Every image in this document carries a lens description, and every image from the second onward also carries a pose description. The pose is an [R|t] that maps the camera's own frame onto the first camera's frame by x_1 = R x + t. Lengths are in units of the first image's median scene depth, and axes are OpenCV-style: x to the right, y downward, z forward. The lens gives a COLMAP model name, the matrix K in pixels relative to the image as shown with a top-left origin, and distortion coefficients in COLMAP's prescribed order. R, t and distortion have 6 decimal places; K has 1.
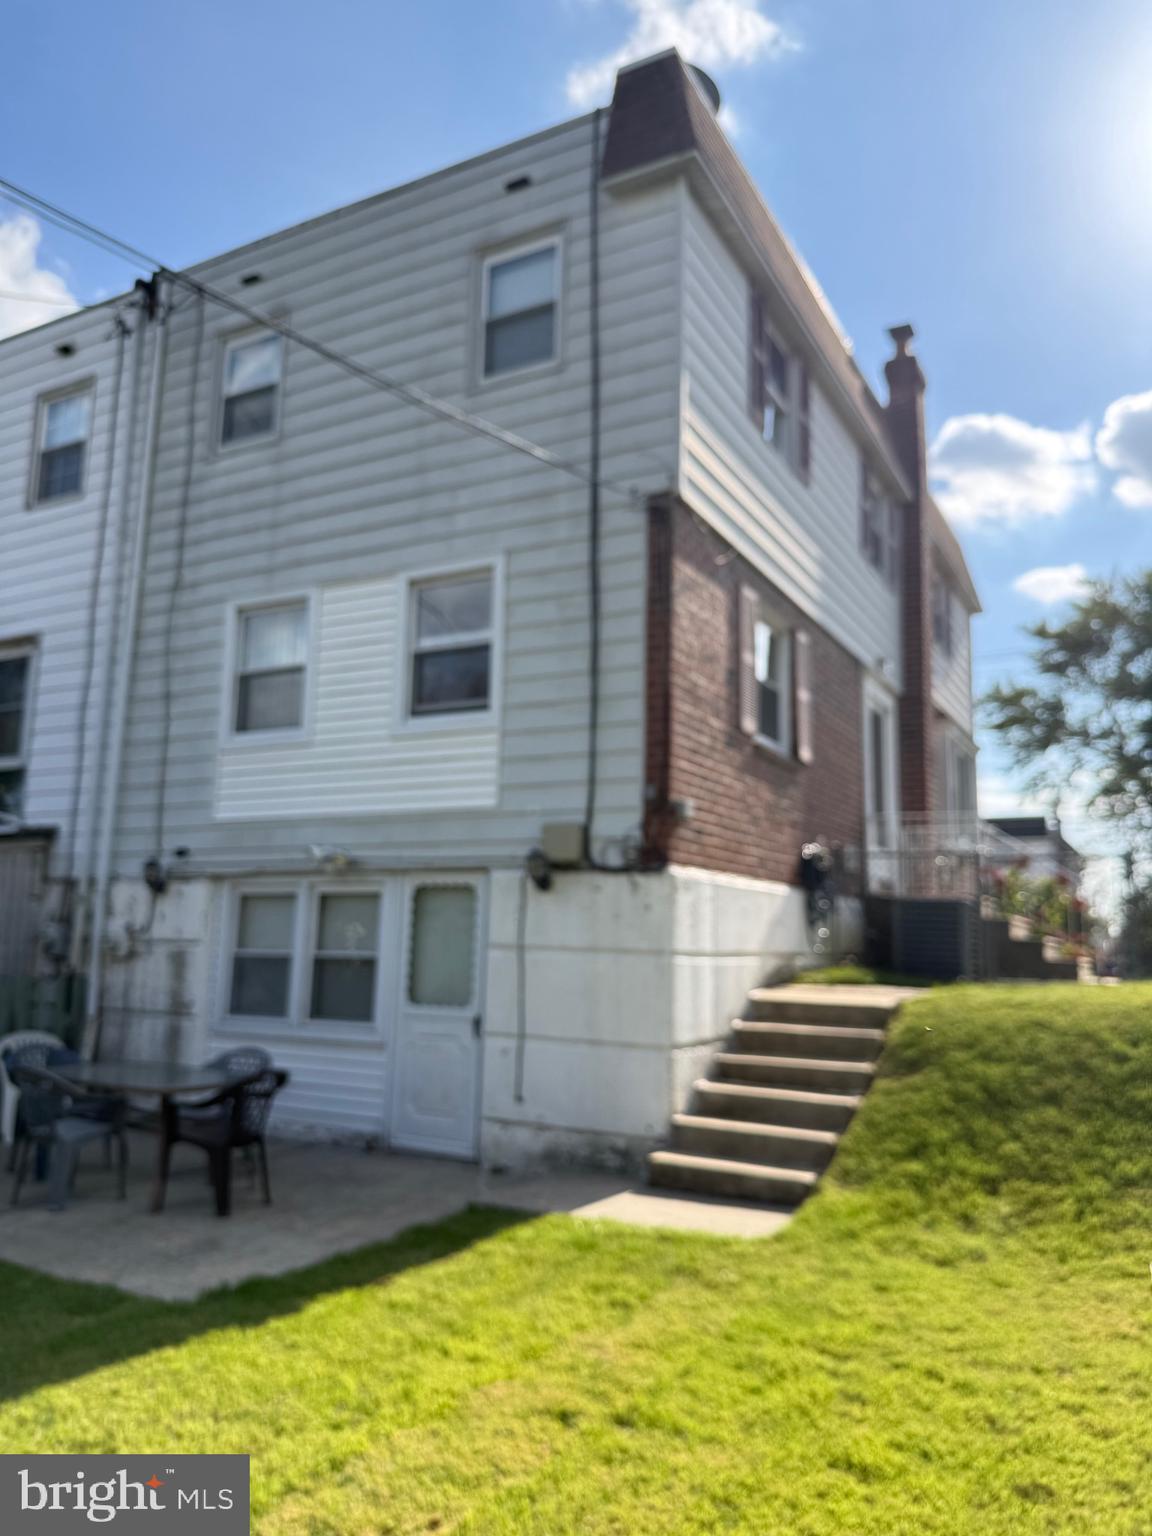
lens RADIAL K [[1081.1, 0, 584.0], [0, 1081.1, 776.8], [0, 0, 1]] dist [0.106166, -0.151467]
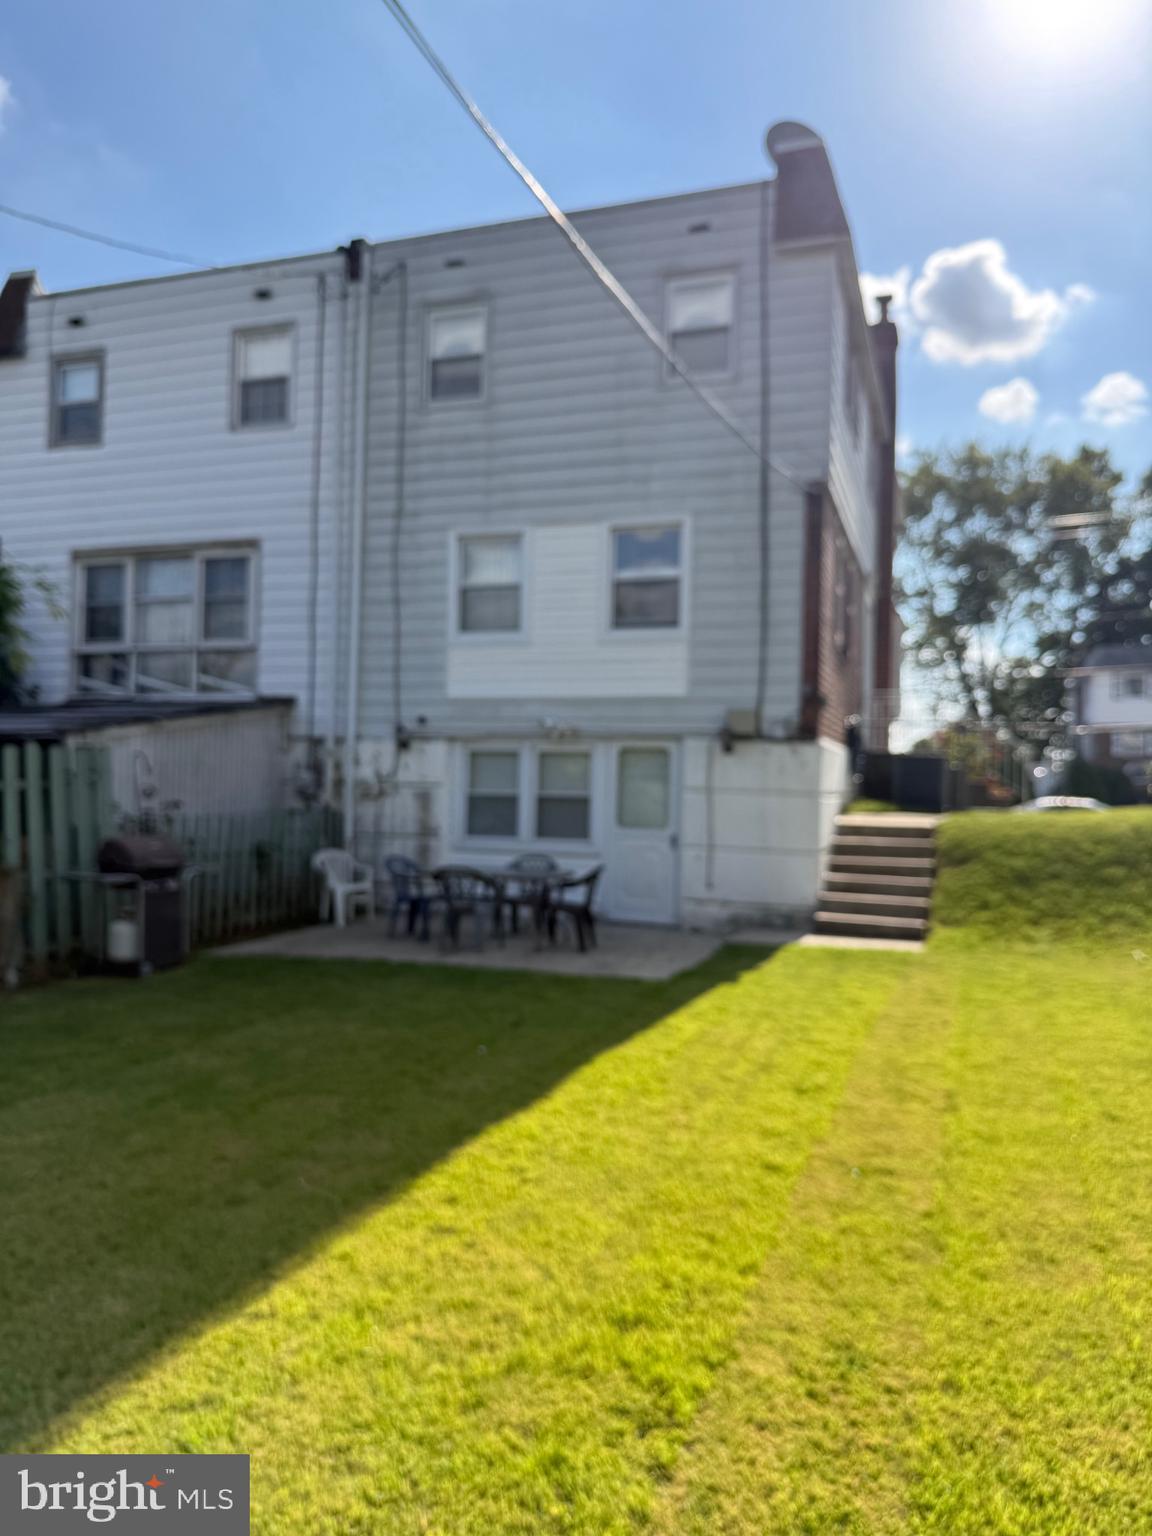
lens RADIAL K [[1073.0, 0, 576.0], [0, 1073.0, 768.0], [0, 0, 1]] dist [0.138744, -0.239471]
pose [[0.986034, 0.001072, 0.166539, -0.403960], [-0.024505, 0.990029, 0.138716, -0.062248], [-0.164730, -0.140860, 0.976229, -0.349425]]
